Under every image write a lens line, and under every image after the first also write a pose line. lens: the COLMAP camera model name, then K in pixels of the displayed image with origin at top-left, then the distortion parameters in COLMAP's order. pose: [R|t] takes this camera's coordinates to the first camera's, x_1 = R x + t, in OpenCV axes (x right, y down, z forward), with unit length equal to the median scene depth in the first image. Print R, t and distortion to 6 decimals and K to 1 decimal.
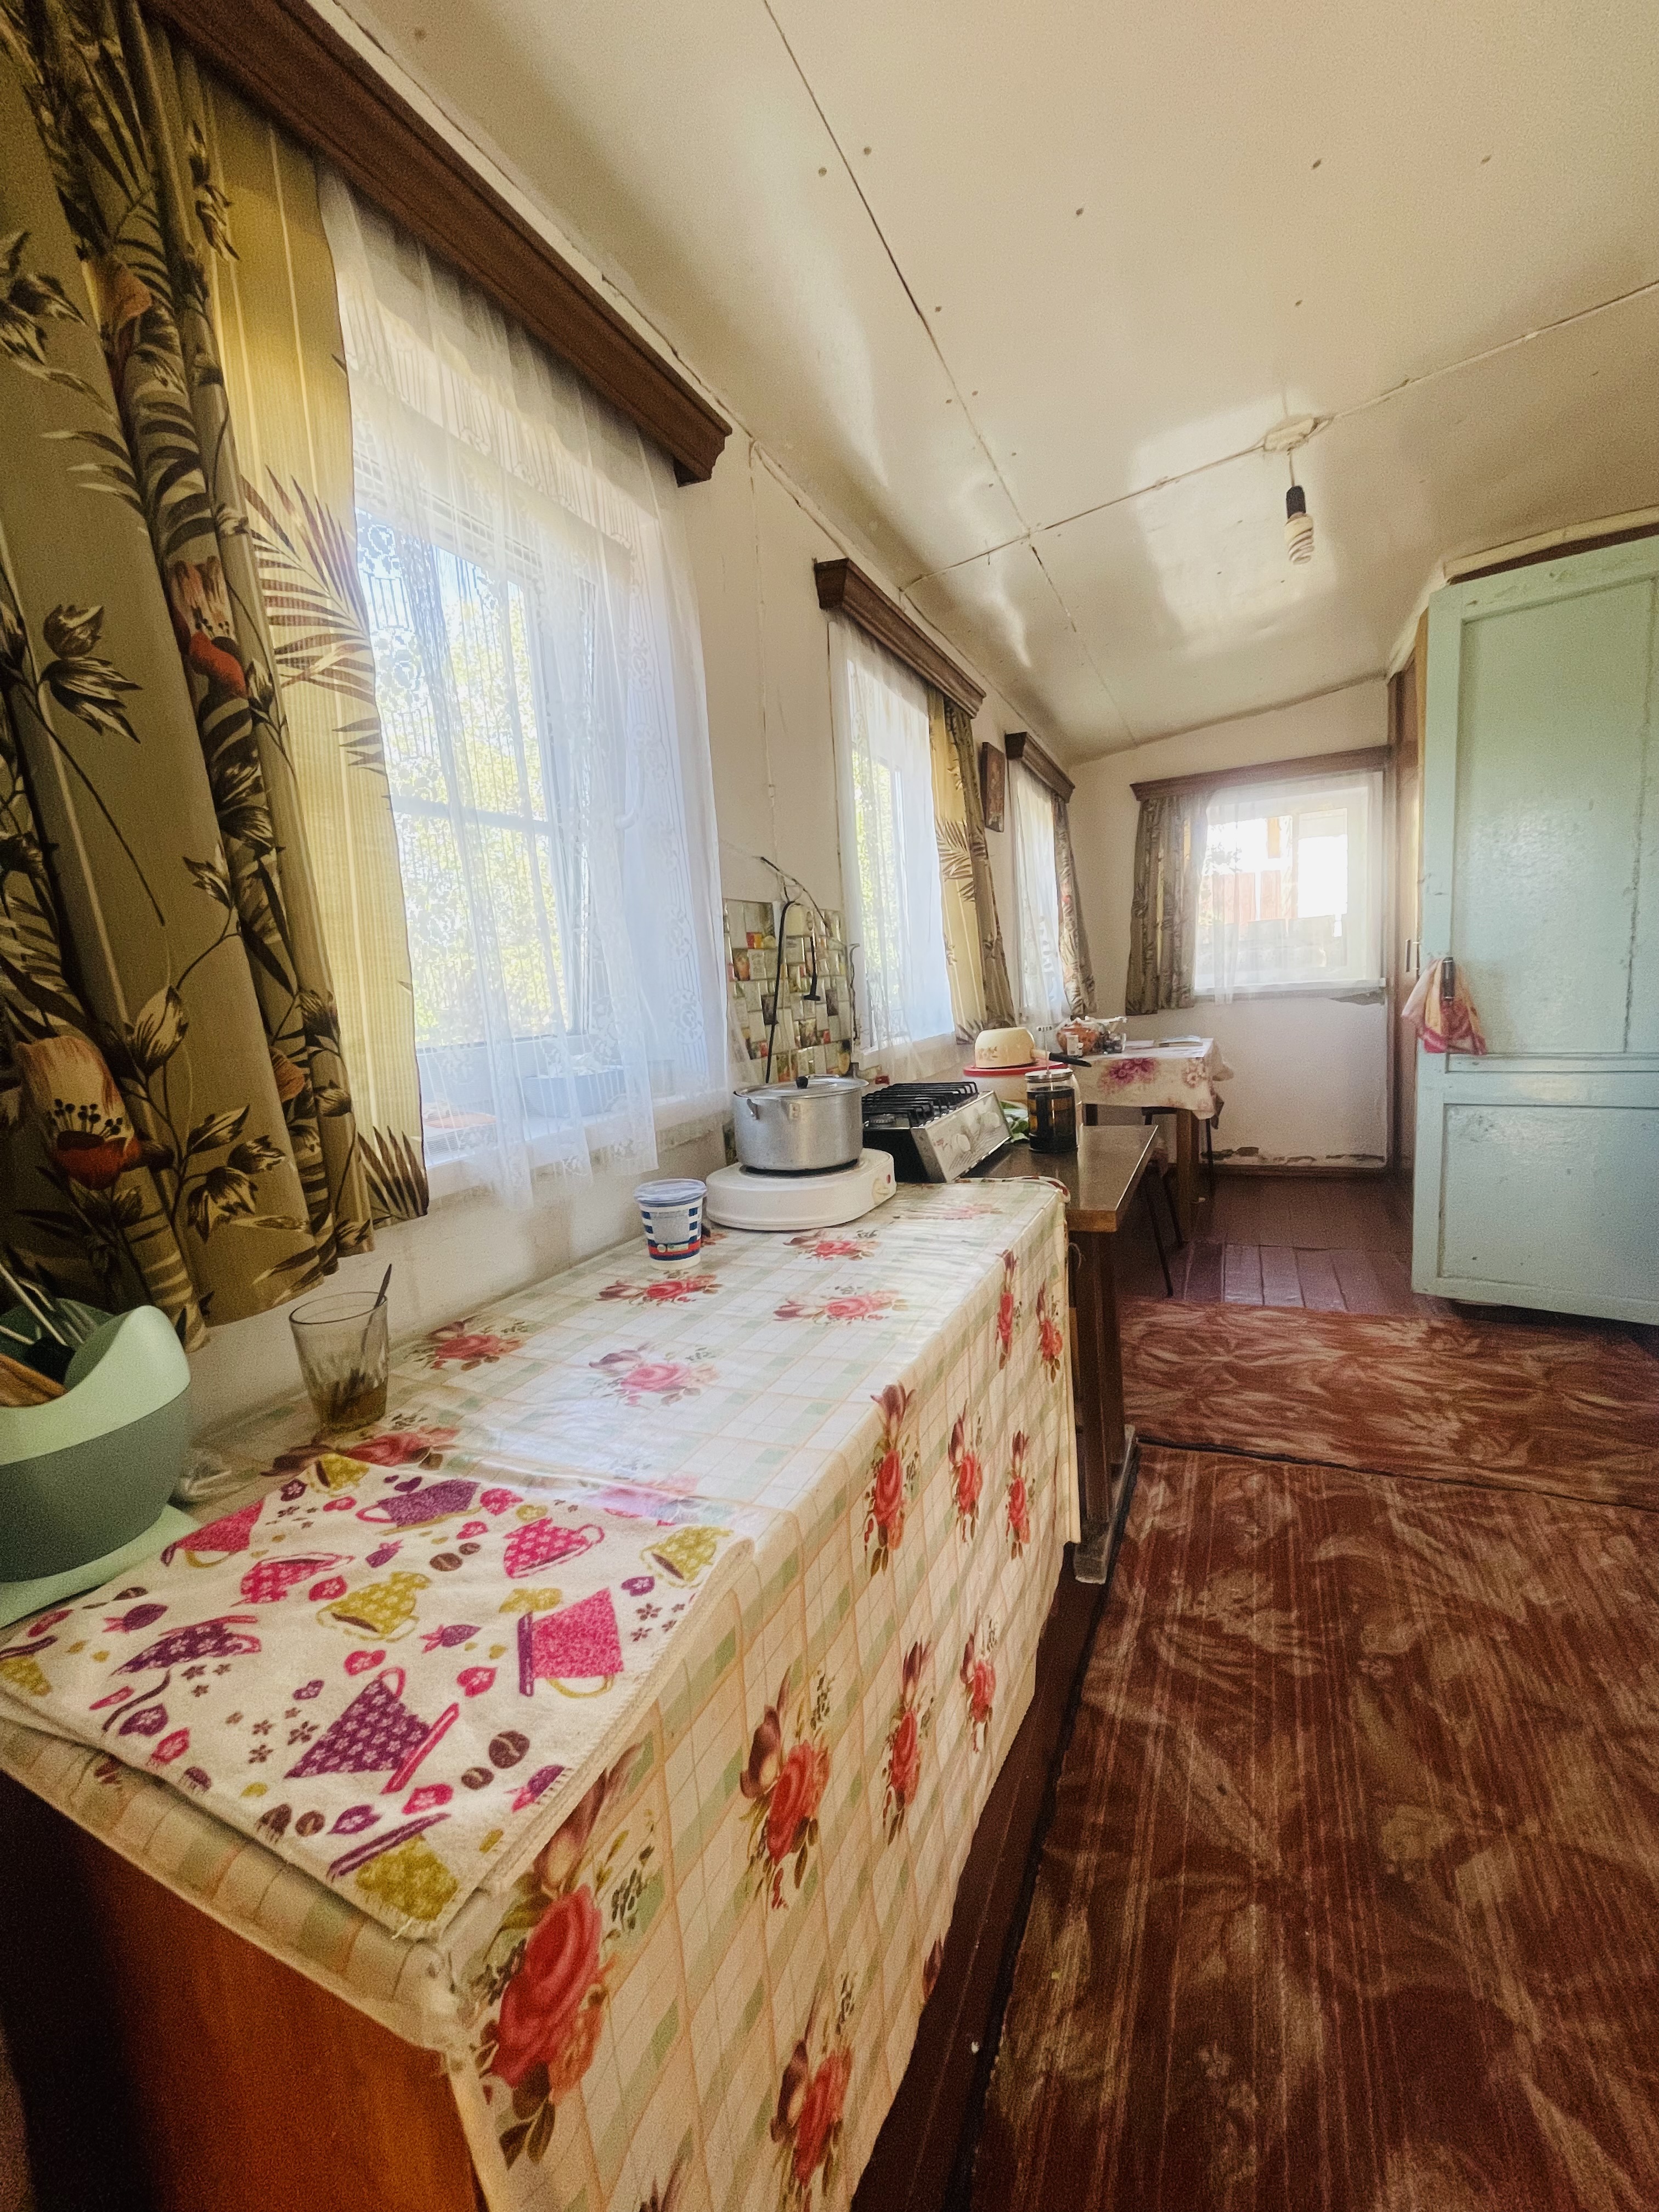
lens RADIAL K [[888.3, 0, 830.4], [0, 888.3, 1096.5], [0, 0, 1]] dist [0.000576, -0.000294]
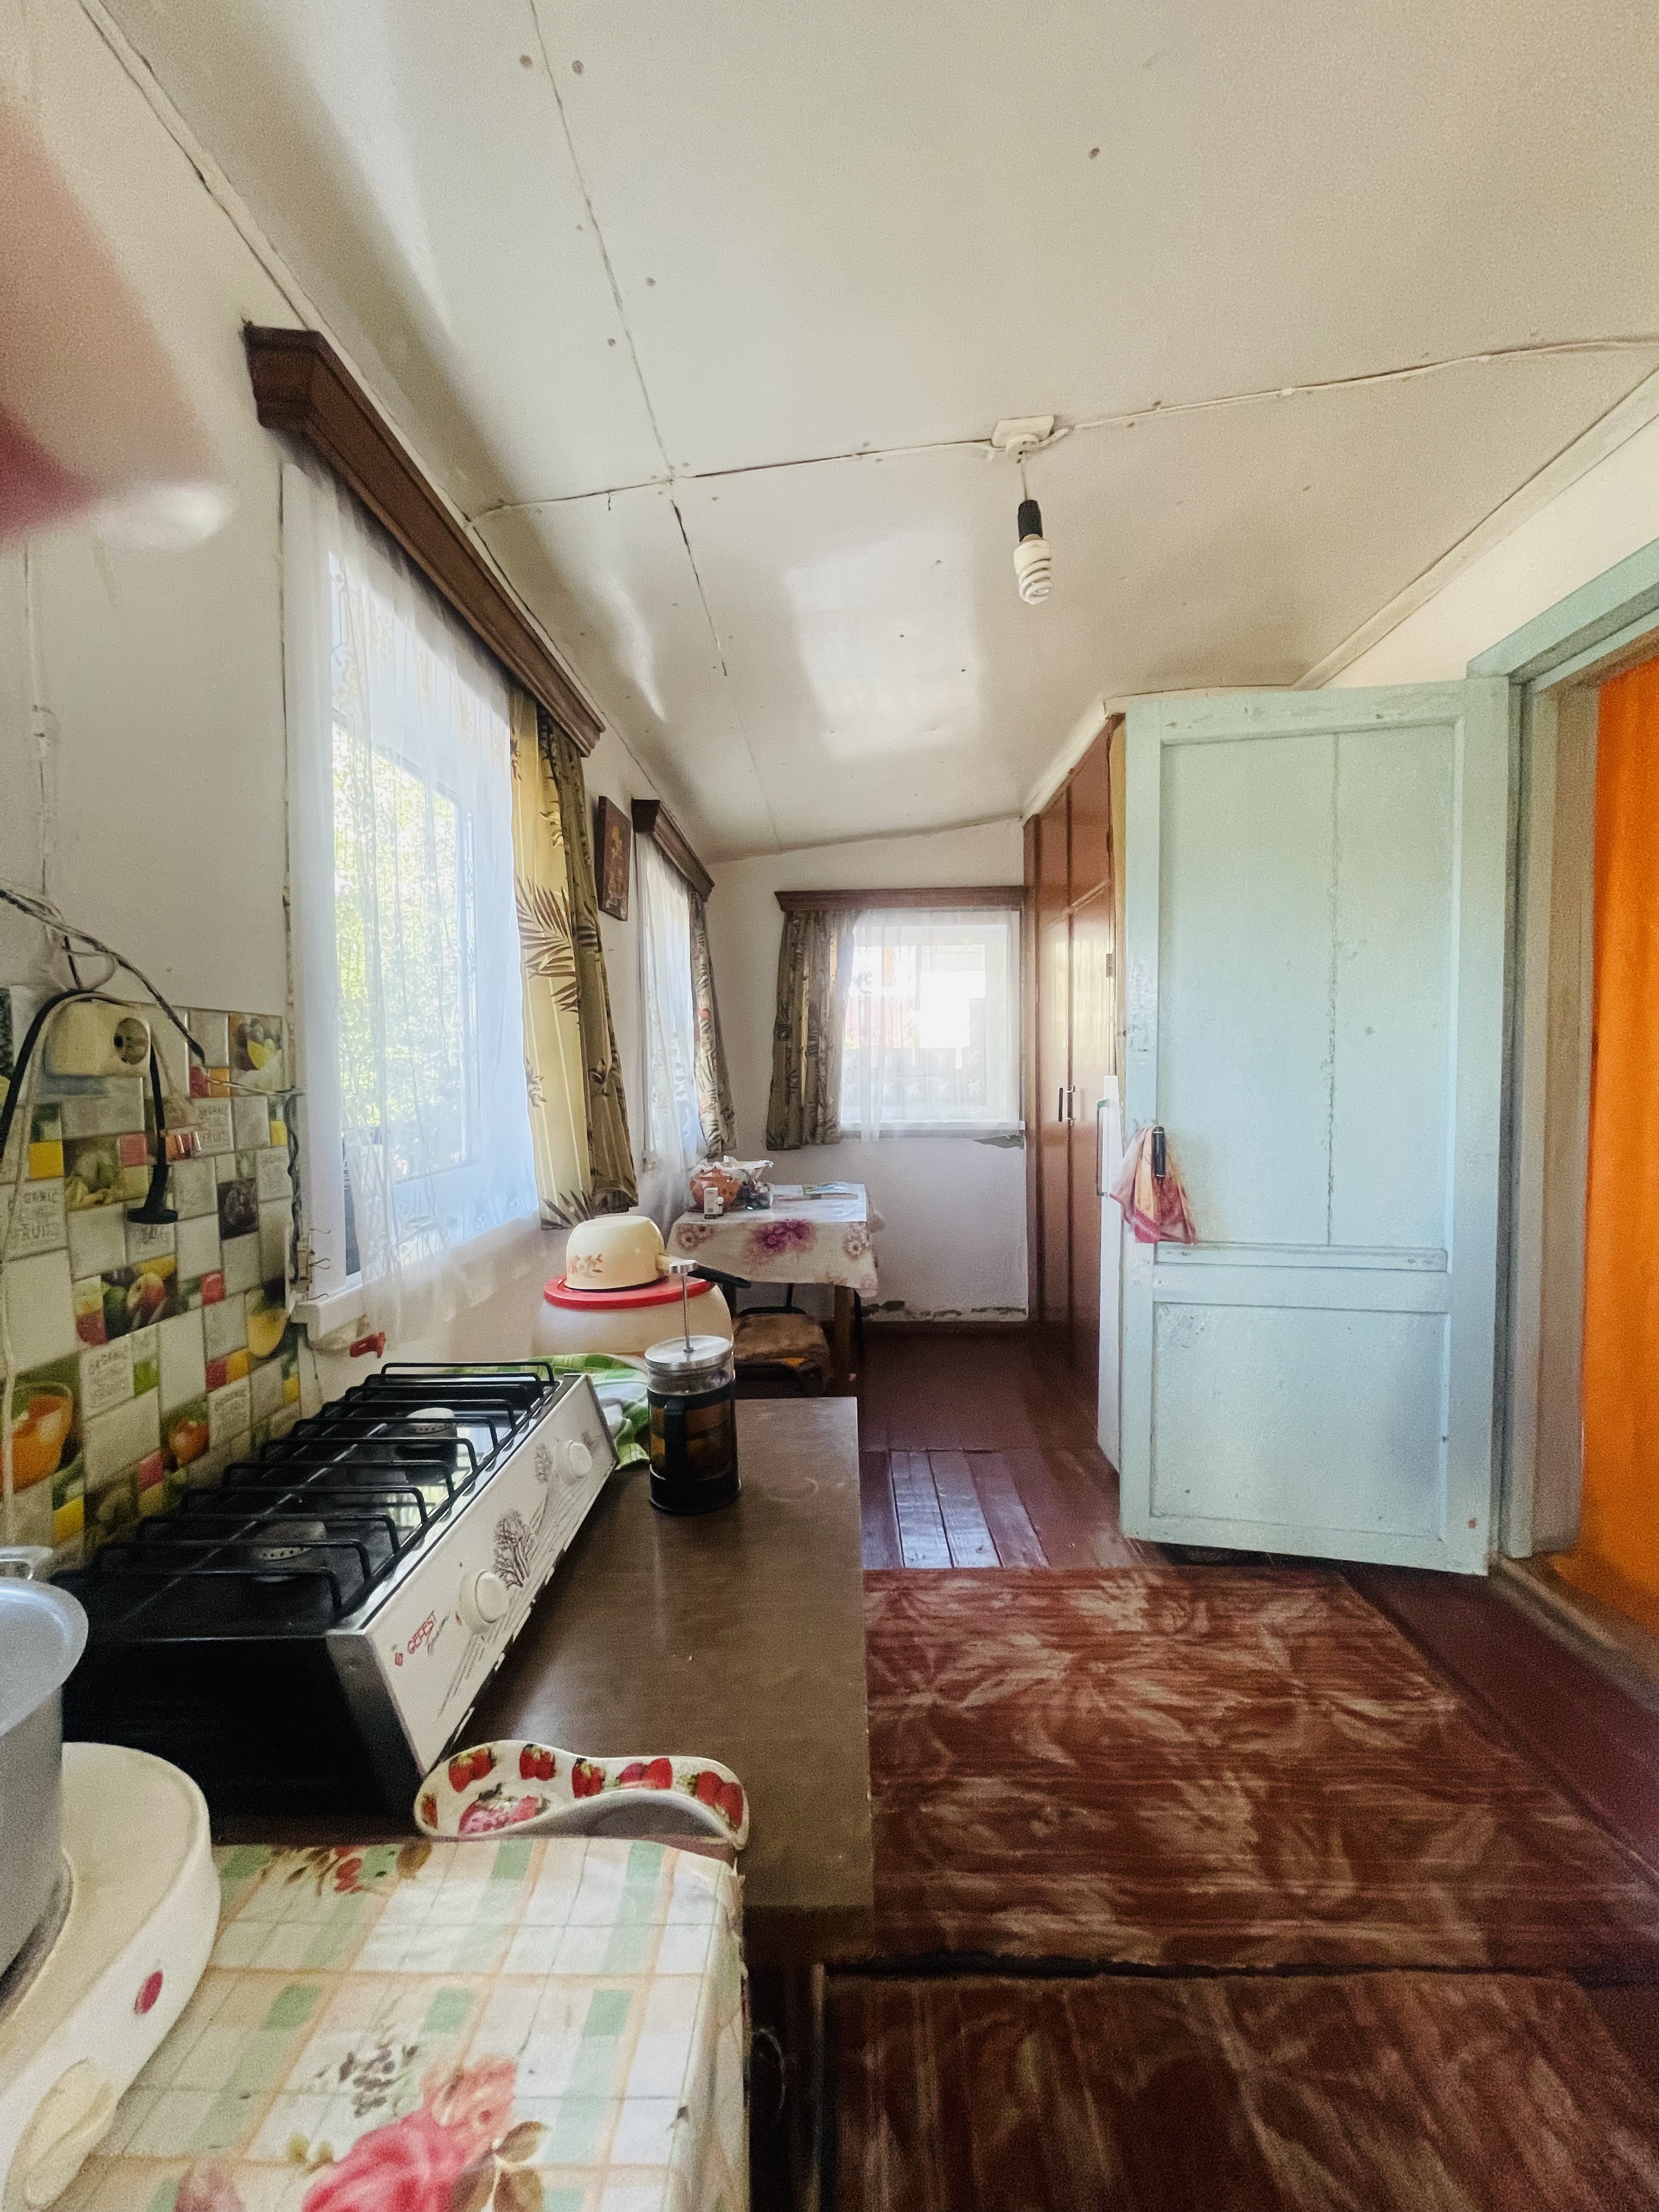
lens RADIAL K [[888.3, 0, 830.4], [0, 888.3, 1096.5], [0, 0, 1]] dist [0.000576, -0.000294]
pose [[0.915359, 0.044655, 0.400154, 0.074635], [0.000667, 0.993661, -0.112414, -0.084393], [-0.402637, 0.103166, 0.909527, 0.334649]]
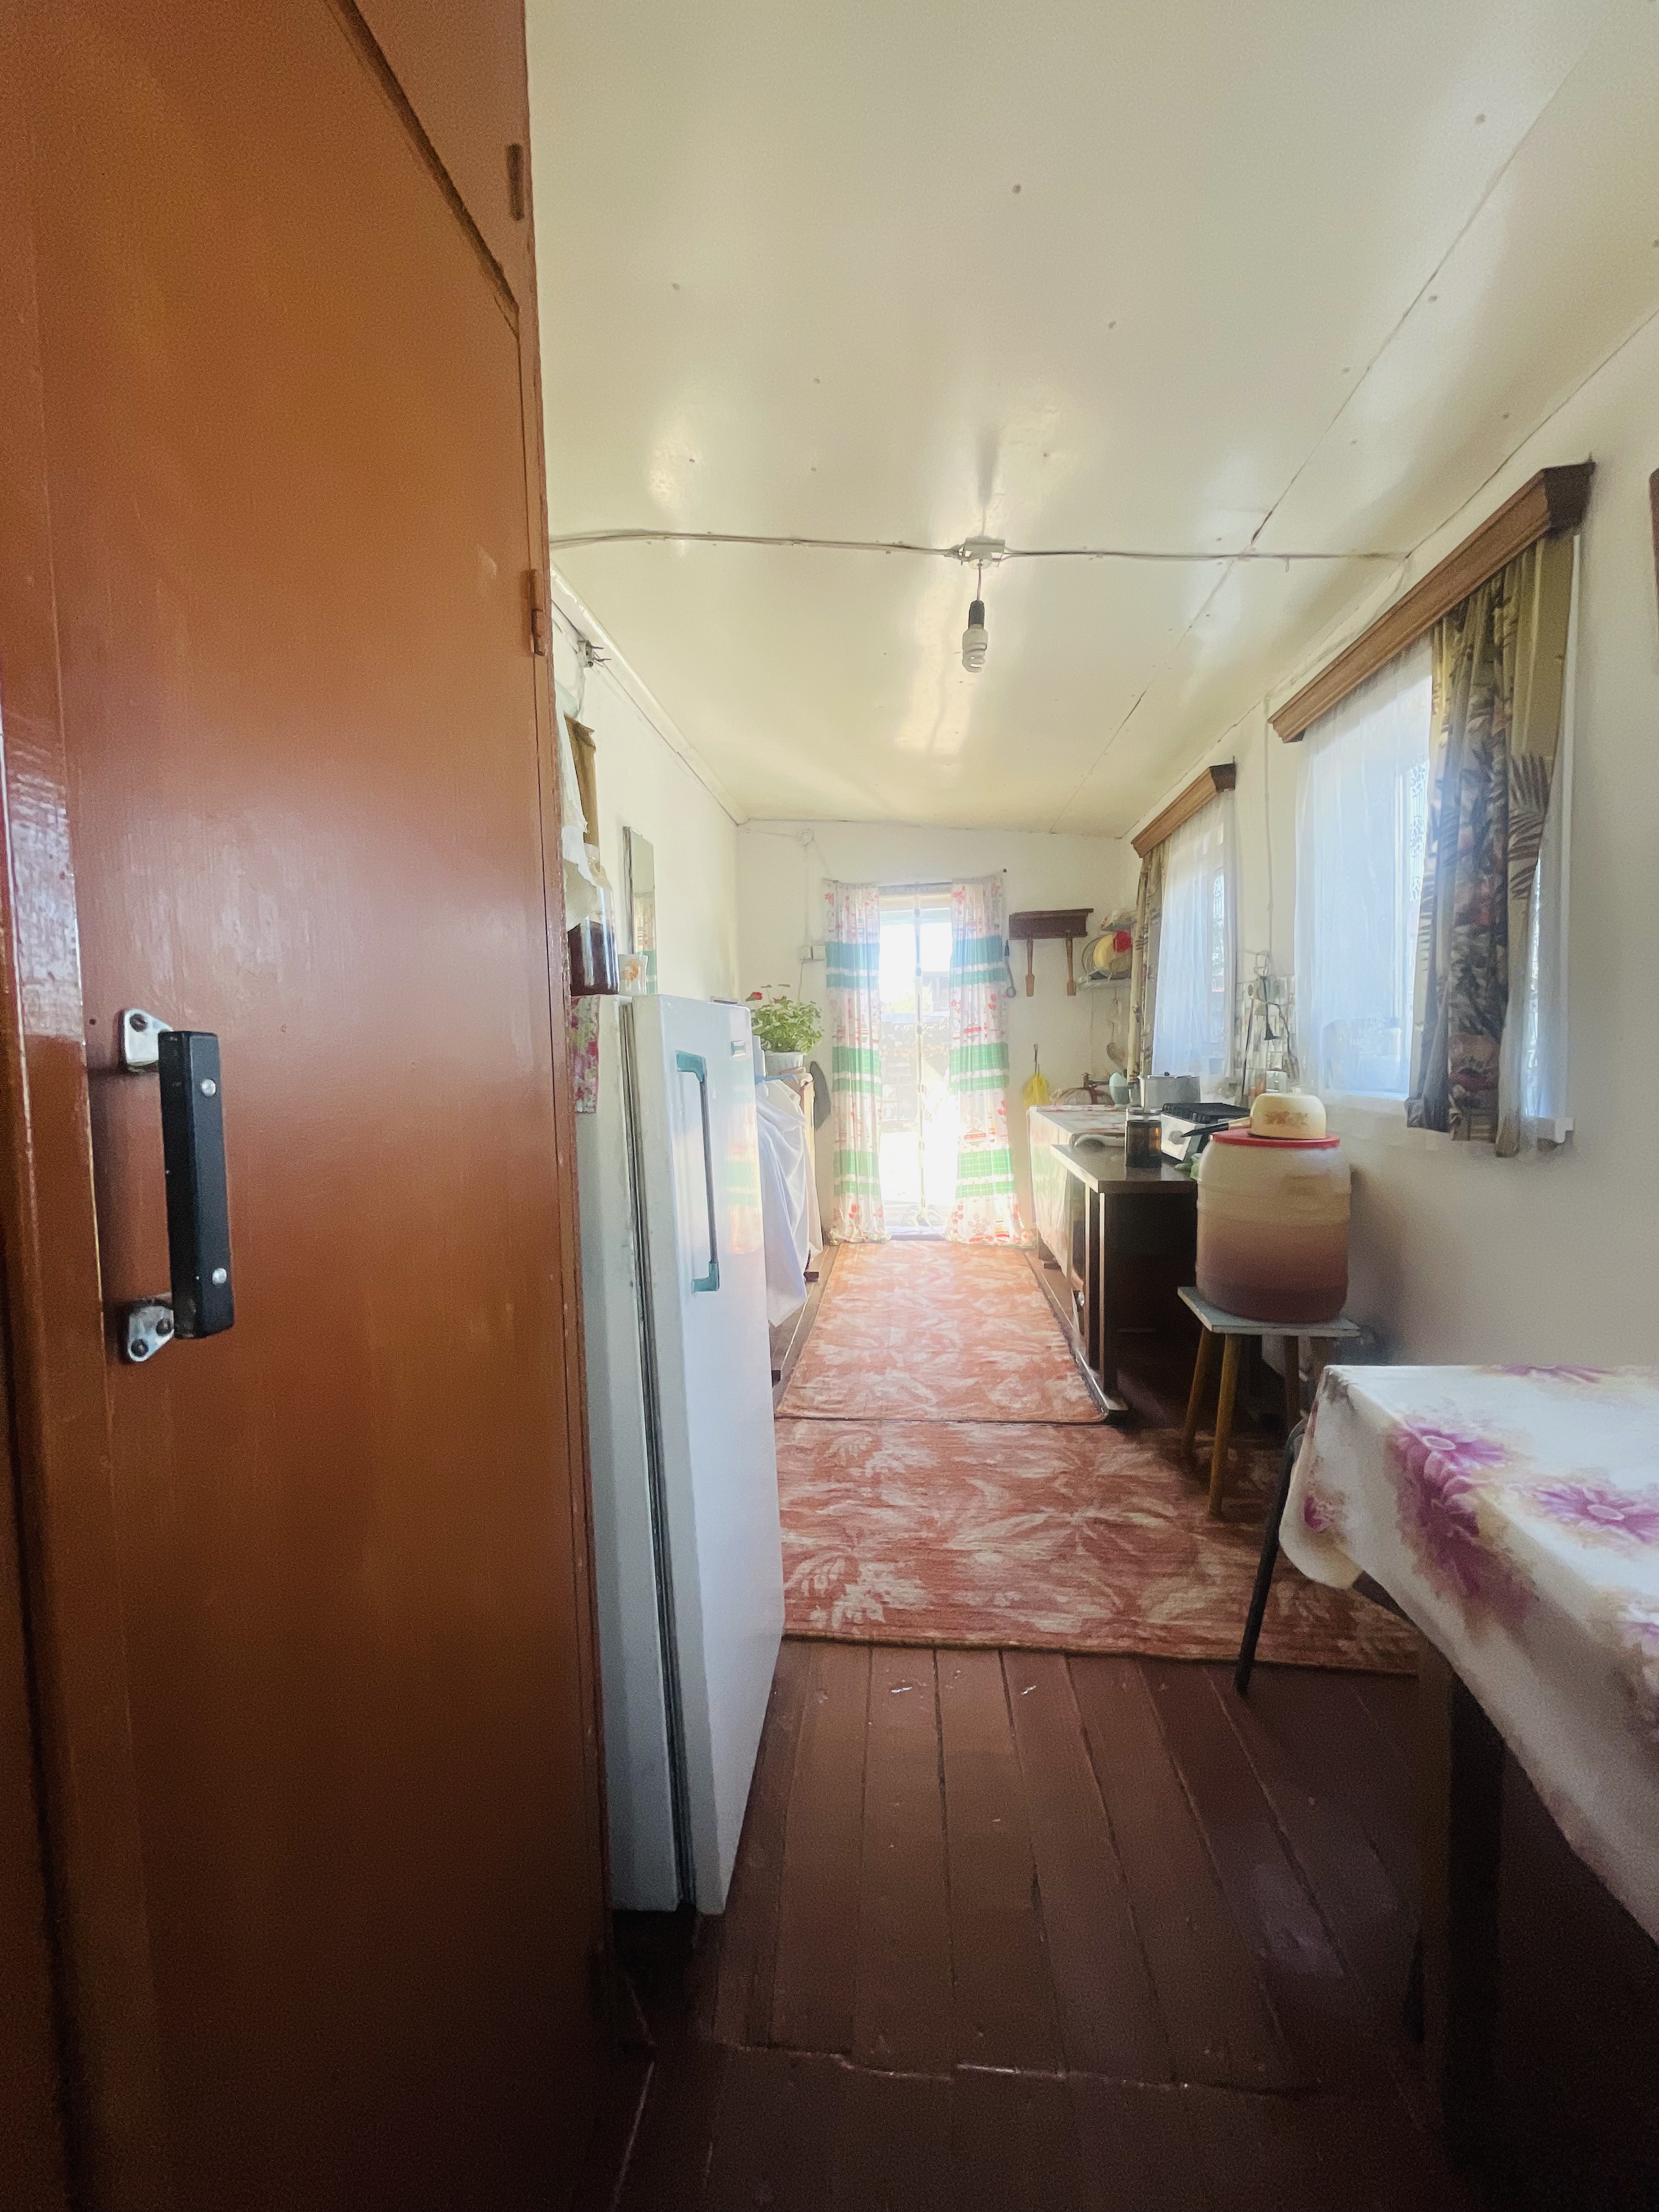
lens RADIAL K [[888.3, 0, 830.4], [0, 888.3, 1096.5], [0, 0, 1]] dist [0.000576, -0.000294]
pose [[-0.937216, 0.126752, -0.324899, 0.821058], [0.064711, 0.978641, 0.195127, -0.246921], [0.342693, 0.161852, -0.925400, 1.516184]]
